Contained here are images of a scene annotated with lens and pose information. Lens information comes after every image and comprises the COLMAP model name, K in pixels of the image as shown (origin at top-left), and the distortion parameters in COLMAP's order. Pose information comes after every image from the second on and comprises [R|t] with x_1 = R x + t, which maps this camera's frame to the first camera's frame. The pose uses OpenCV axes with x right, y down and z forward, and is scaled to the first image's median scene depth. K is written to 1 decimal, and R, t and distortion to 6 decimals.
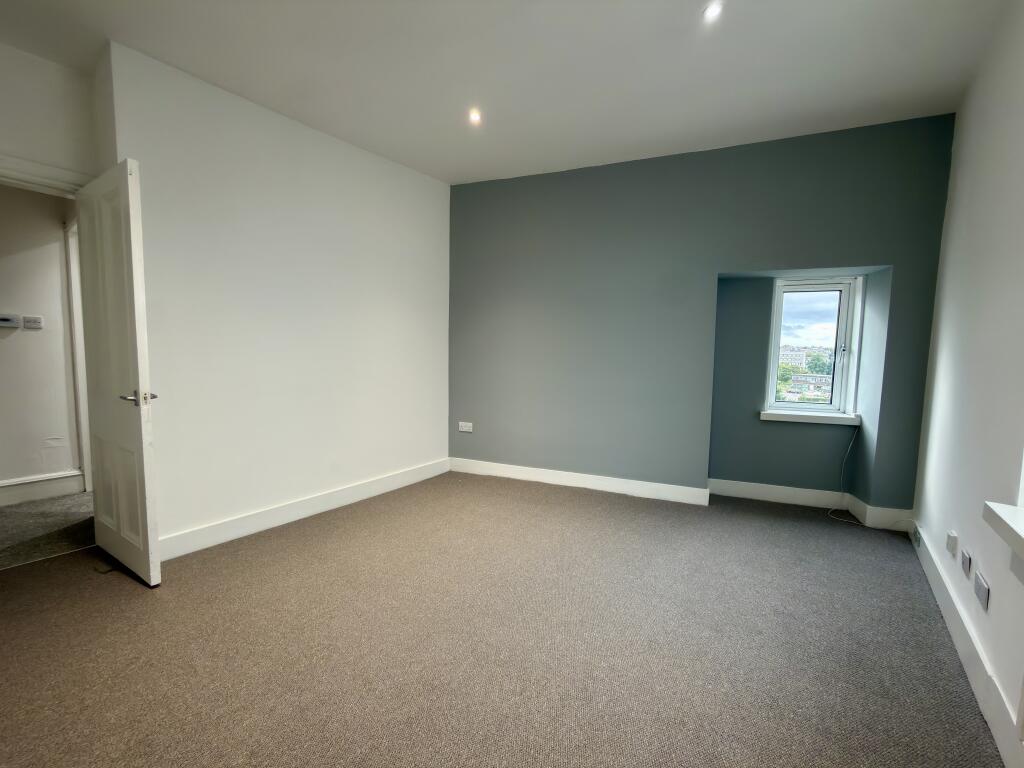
lens RADIAL K [[405.8, 0, 512.0], [0, 405.8, 384.0], [0, 0, 1]] dist [0.000061, -0.000034]
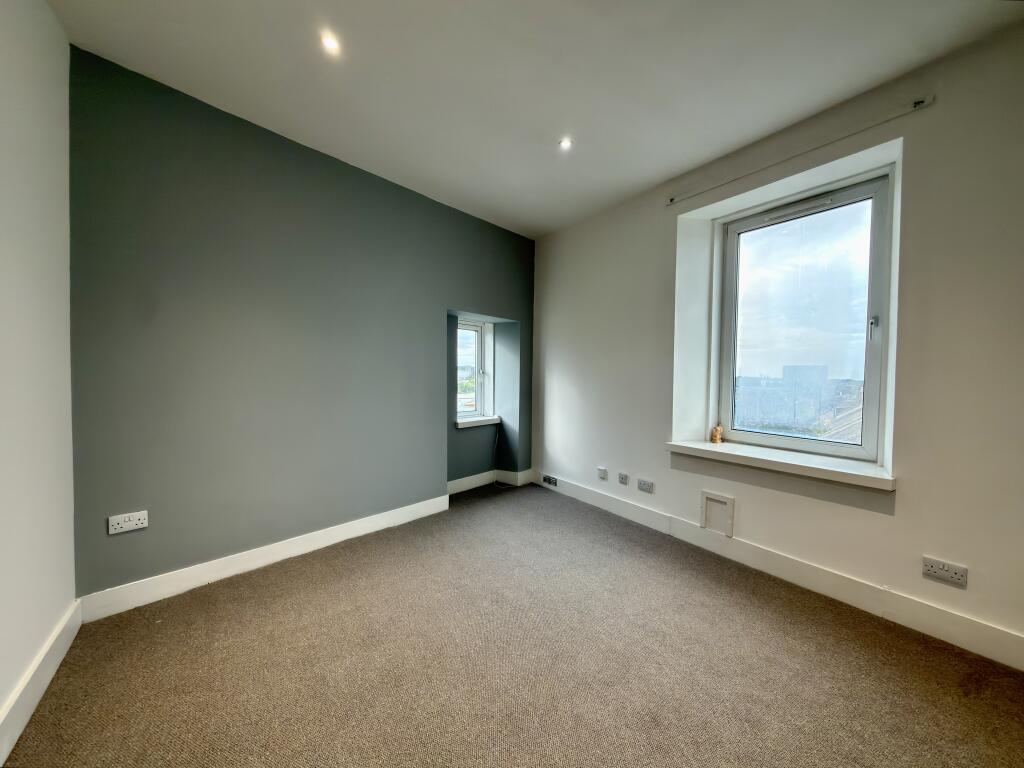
lens RADIAL K [[407.8, 0, 513.8], [0, 407.8, 388.4], [0, 0, 1]] dist [-0.001009, -0.000180]
pose [[0.335948, -0.043205, 0.940889, -0.545851], [0.074565, 0.997032, 0.019159, -0.050328], [-0.938925, 0.063721, 0.338172, 0.427198]]
